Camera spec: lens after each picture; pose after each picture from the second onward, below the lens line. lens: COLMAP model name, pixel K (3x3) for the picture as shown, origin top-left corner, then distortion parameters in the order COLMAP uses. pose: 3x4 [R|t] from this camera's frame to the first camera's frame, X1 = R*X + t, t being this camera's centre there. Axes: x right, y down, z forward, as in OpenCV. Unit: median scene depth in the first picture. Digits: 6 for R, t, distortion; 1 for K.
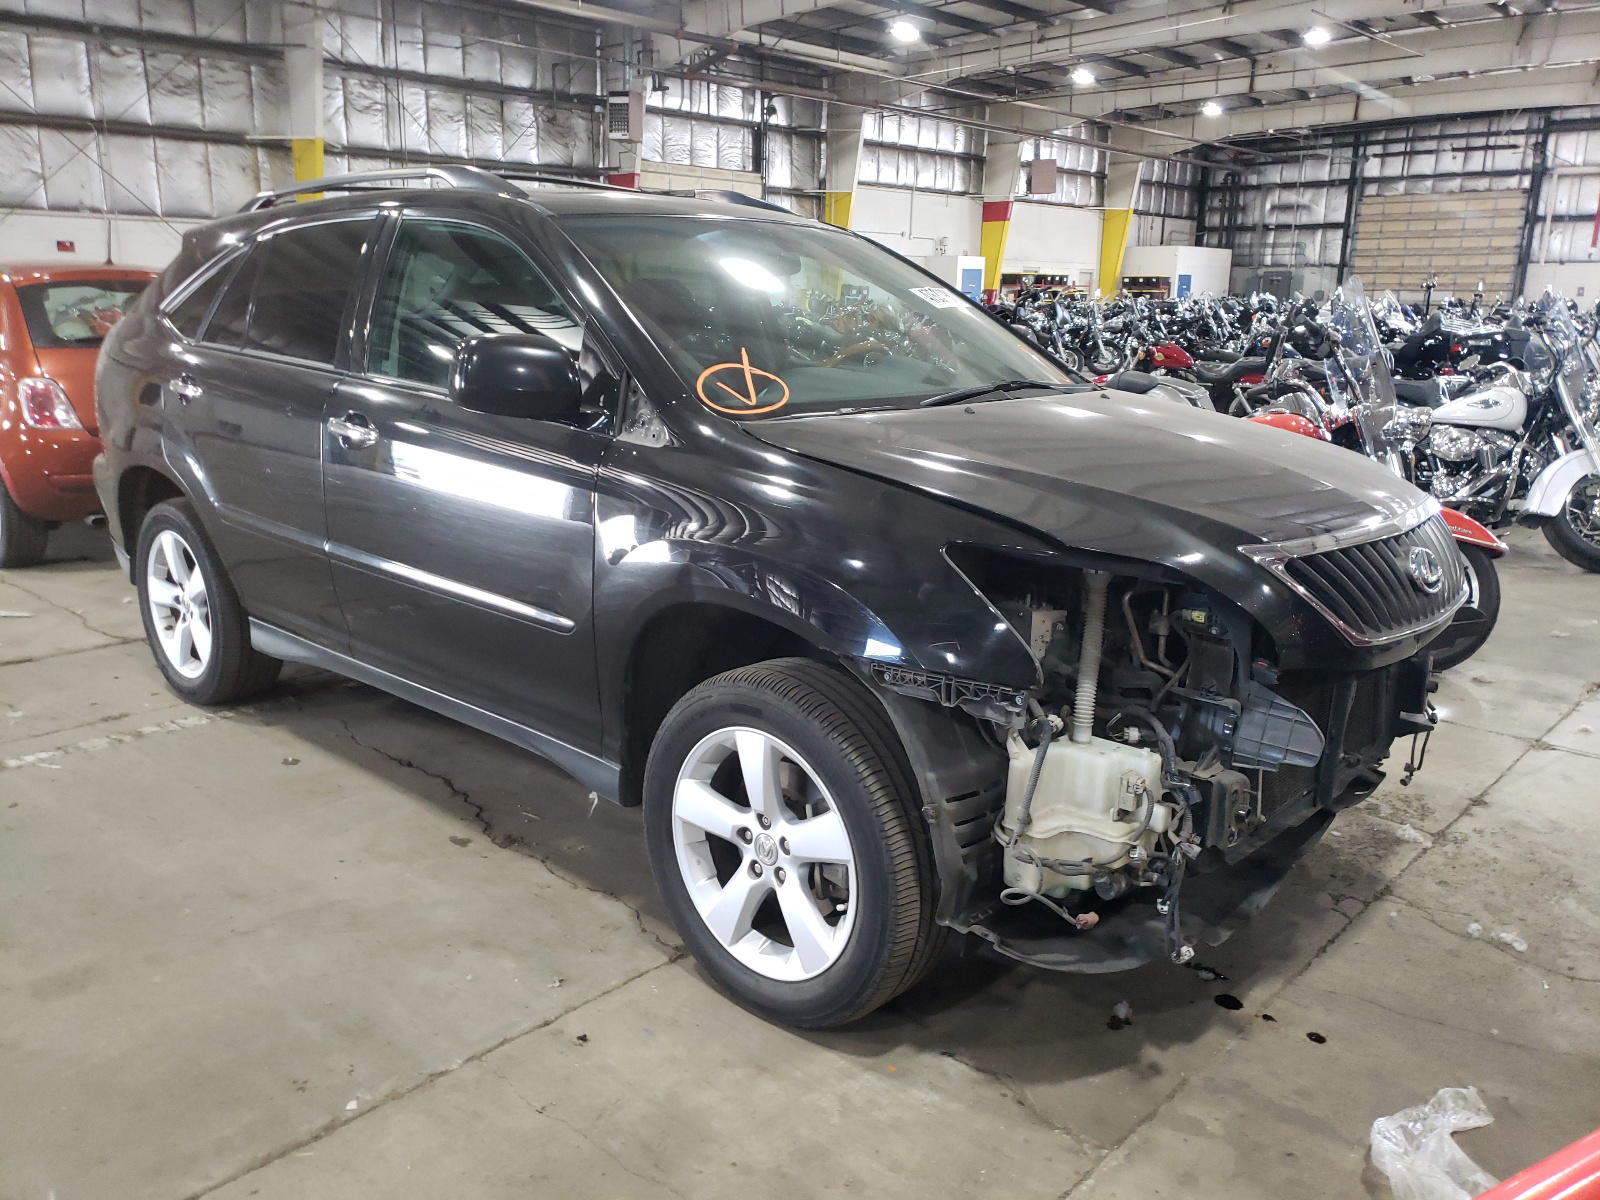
lens RADIAL K [[1251.4, 0, 800.0], [0, 1251.4, 600.0], [0, 0, 1]] dist [0.002686, 0.002469]
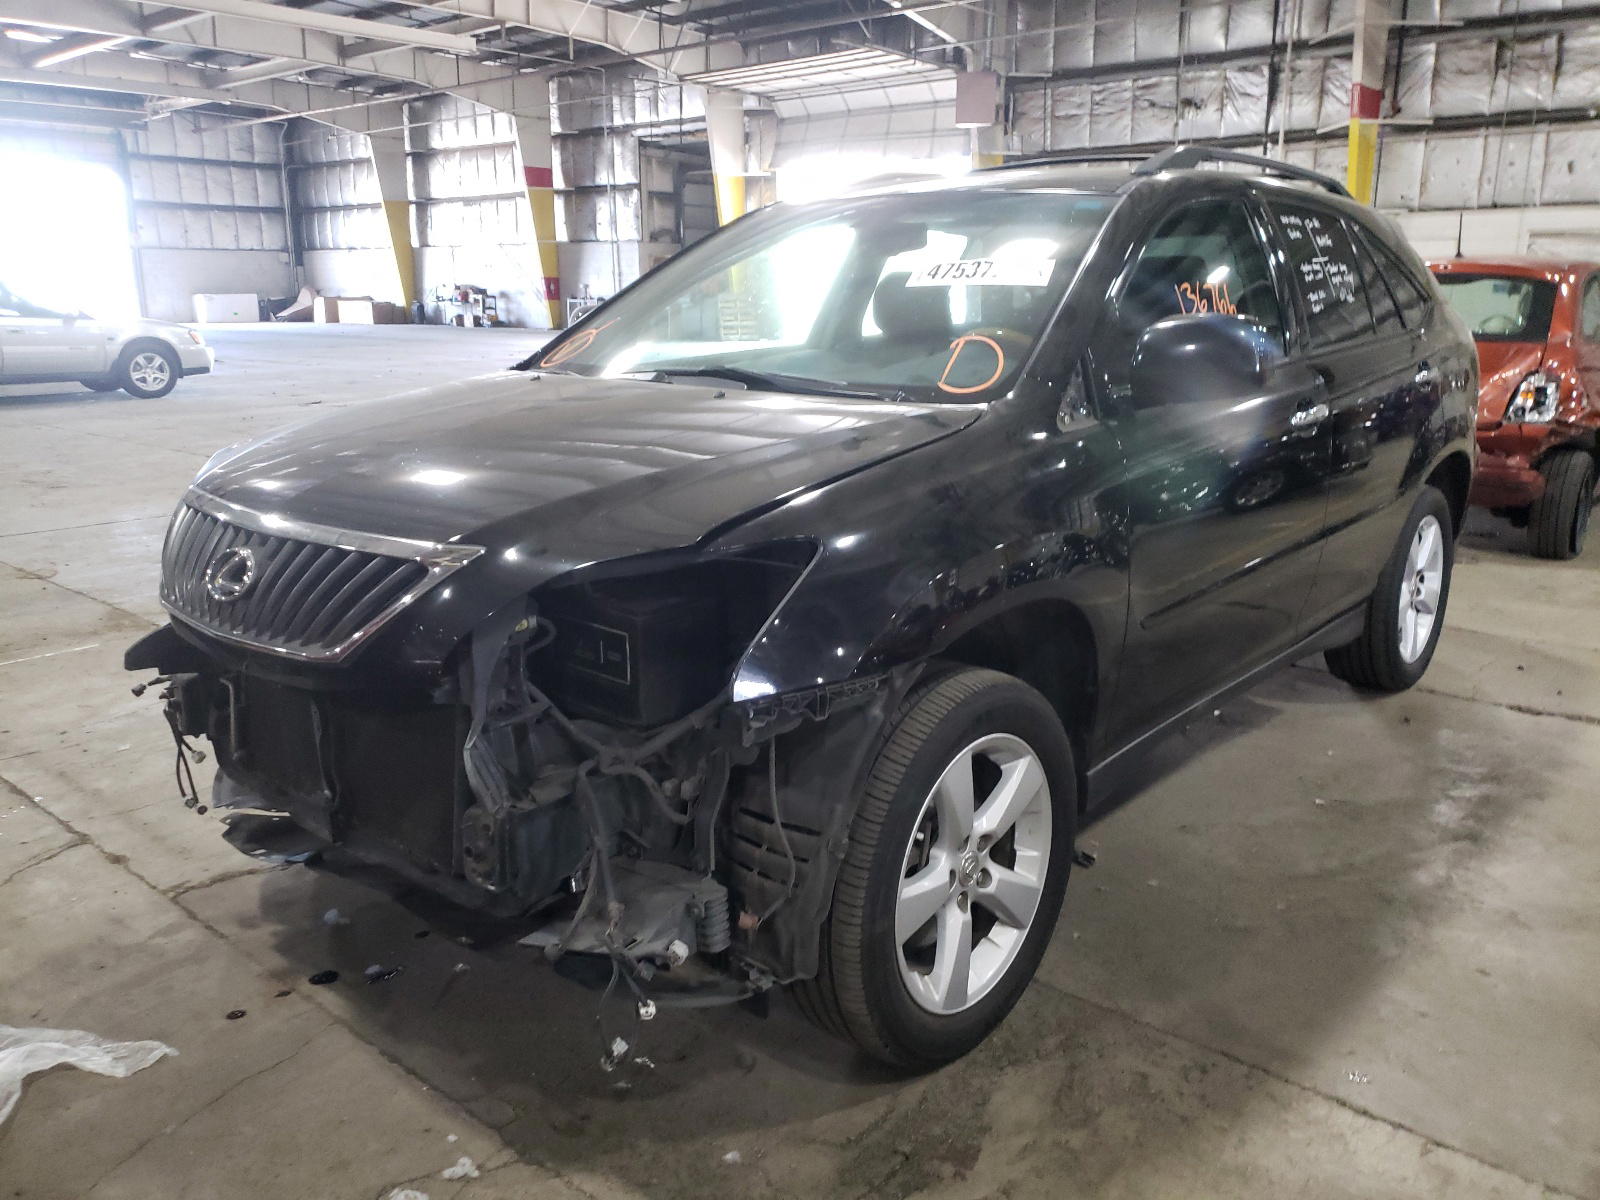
lens RADIAL K [[1251.4, 0, 800.0], [0, 1251.4, 600.0], [0, 0, 1]] dist [0.002686, 0.002469]
pose [[0.037010, 0.235101, -0.971266, 0.807646], [-0.235728, 0.946558, 0.220138, -0.176876], [0.971114, 0.220808, 0.090452, 0.777586]]
